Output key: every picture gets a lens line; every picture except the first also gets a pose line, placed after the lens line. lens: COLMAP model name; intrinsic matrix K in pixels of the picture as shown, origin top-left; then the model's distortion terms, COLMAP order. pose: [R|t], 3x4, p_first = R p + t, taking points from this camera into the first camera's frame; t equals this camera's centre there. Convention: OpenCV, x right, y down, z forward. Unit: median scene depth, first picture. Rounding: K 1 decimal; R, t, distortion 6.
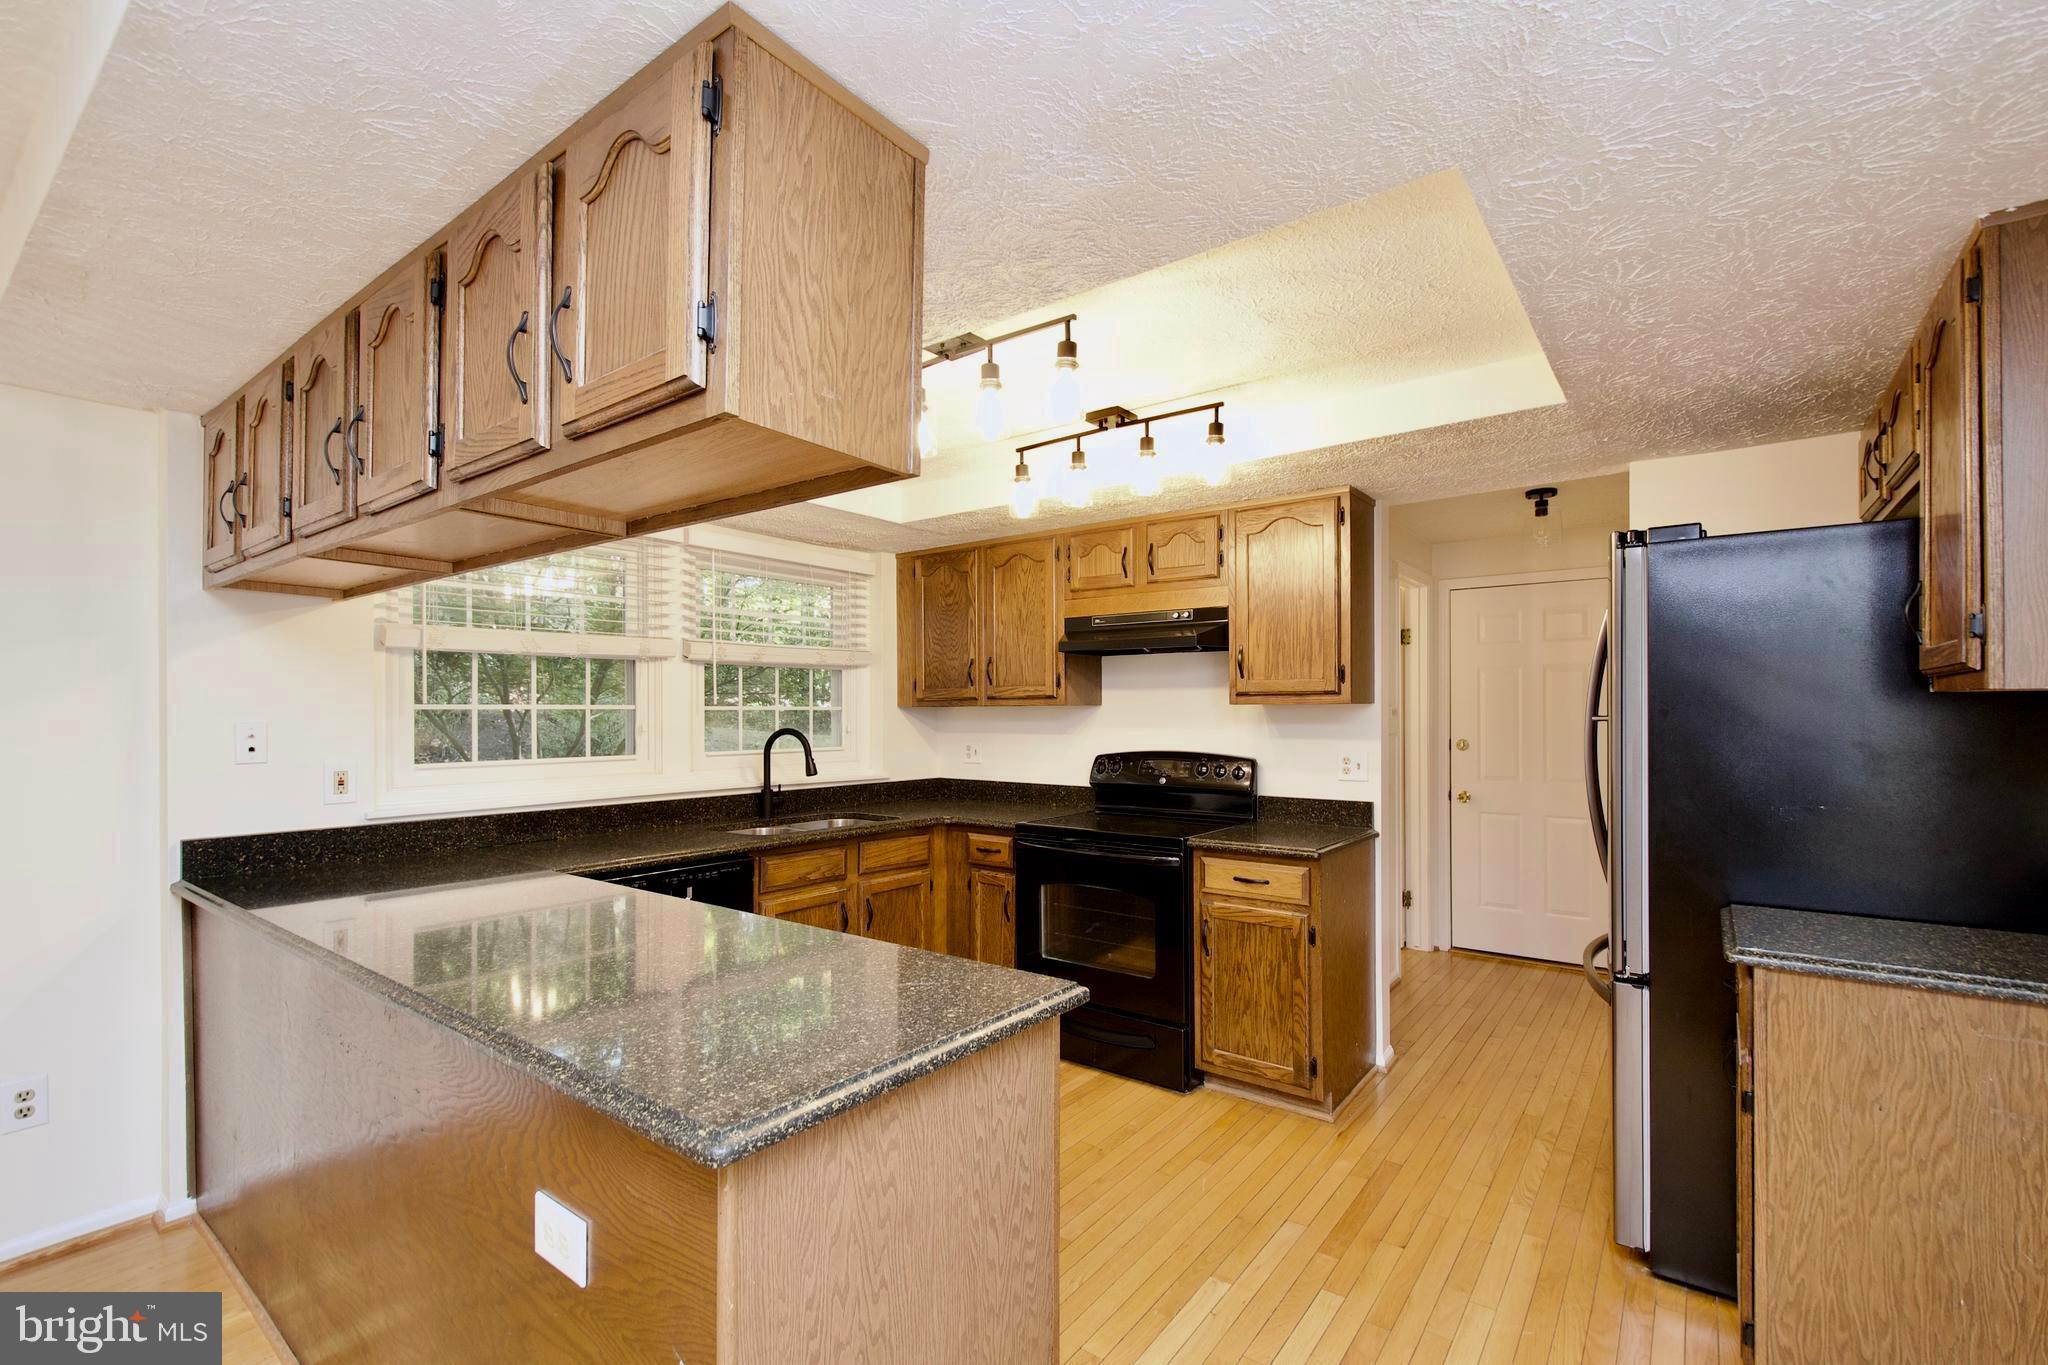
lens RADIAL K [[900.8, 0, 1024.1], [0, 900.8, 700.1], [0, 0, 1]] dist [0.000248, -0.000251]
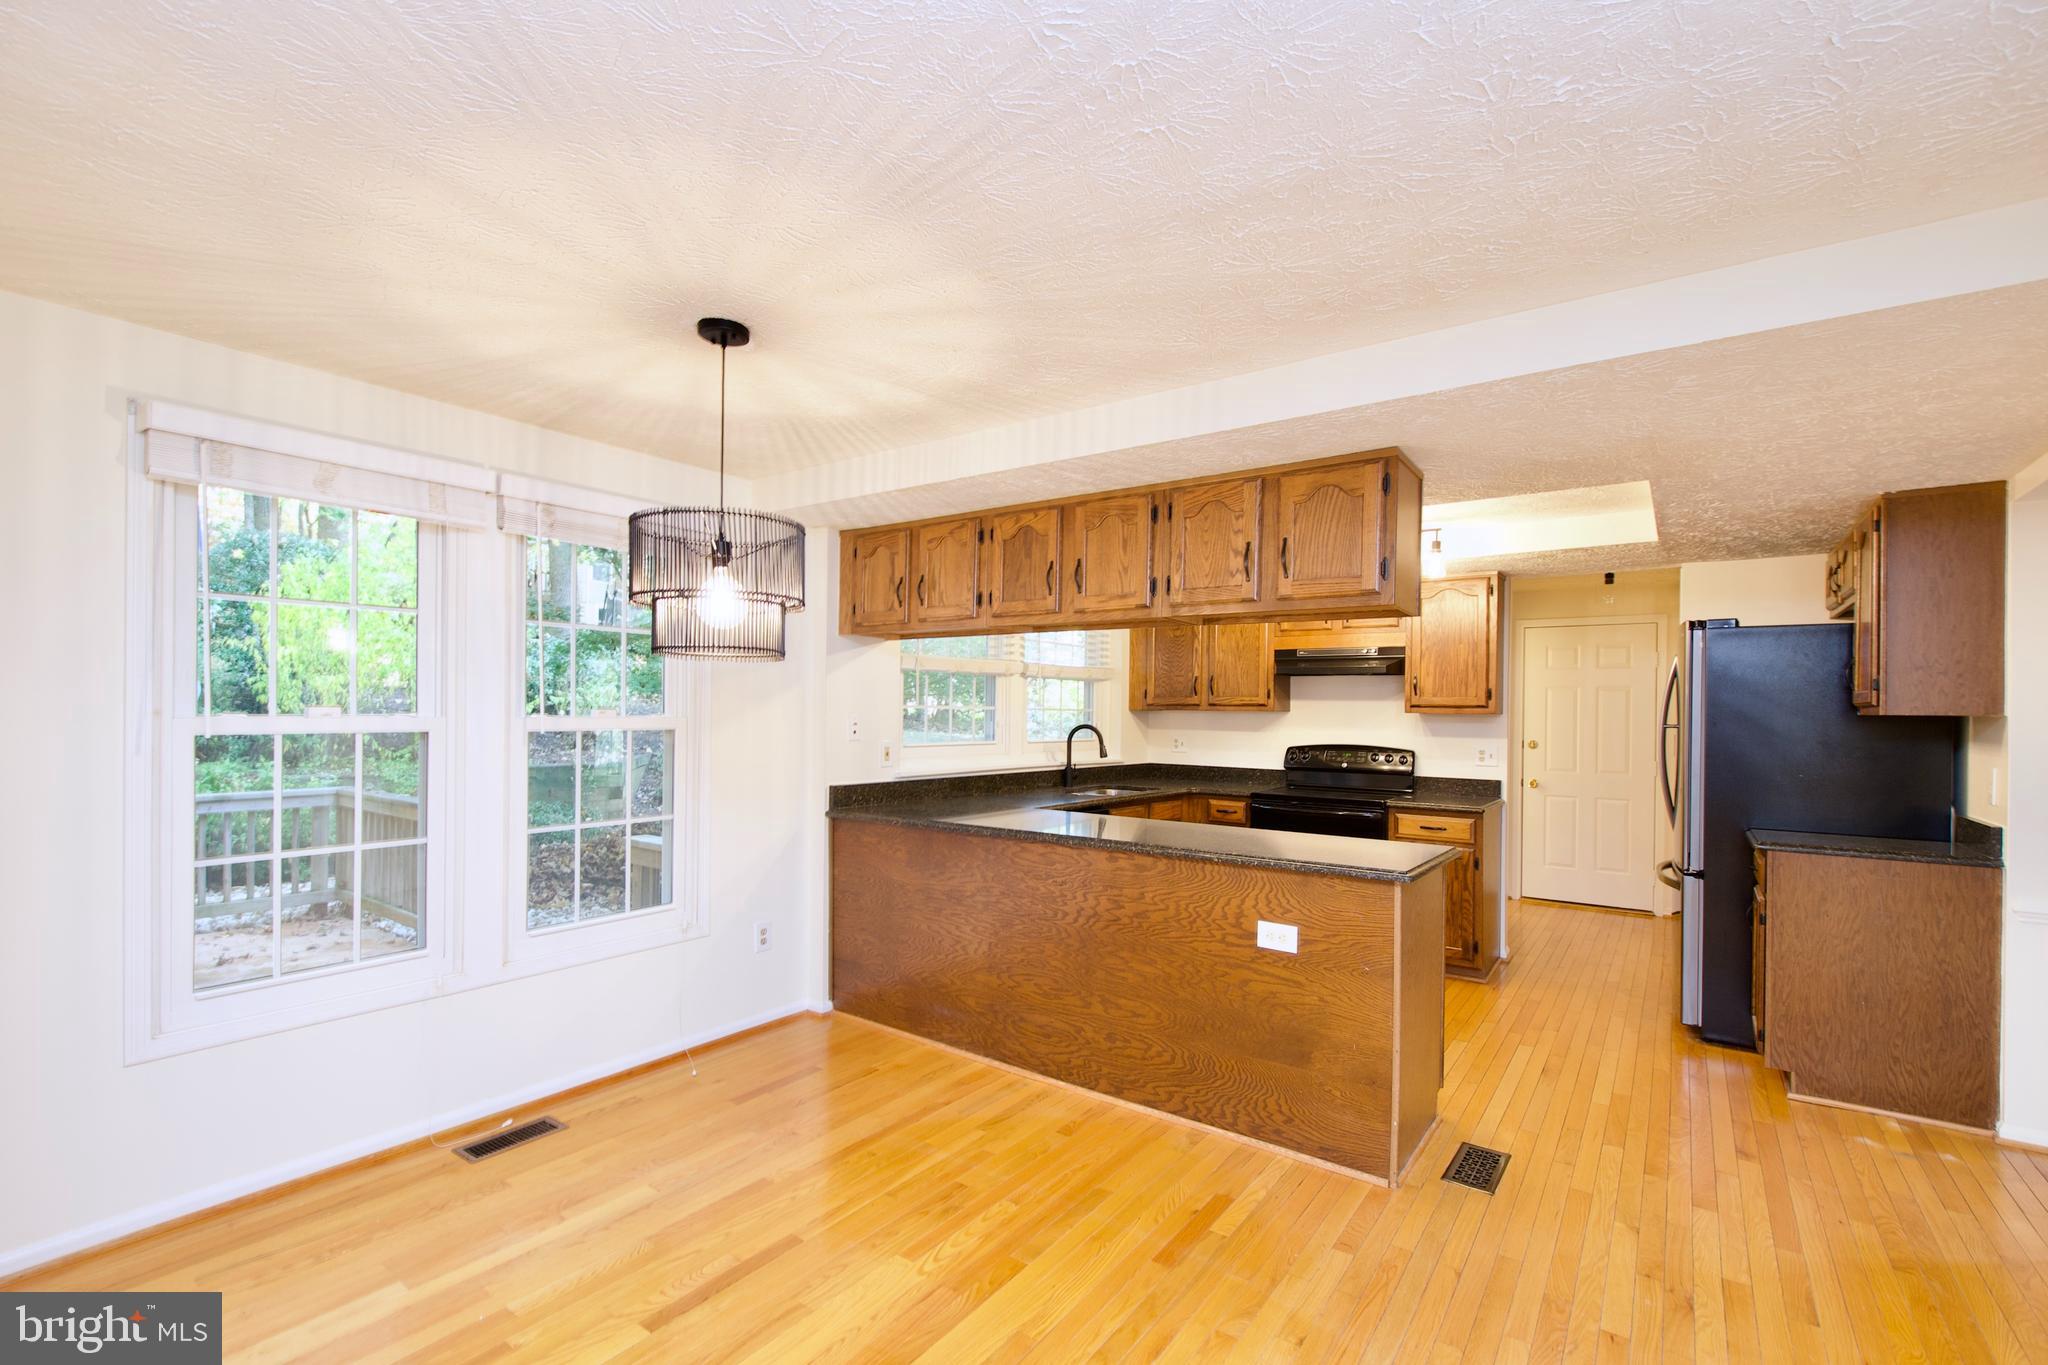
lens RADIAL K [[900.8, 0, 1027.3], [0, 900.8, 701.3], [0, 0, 1]] dist [0.000248, -0.000251]
pose [[0.999664, 0.017061, 0.019527, -0.424501], [-0.017072, 0.999854, 0.000423, -0.004305], [-0.019517, -0.000756, 0.999809, -0.468243]]
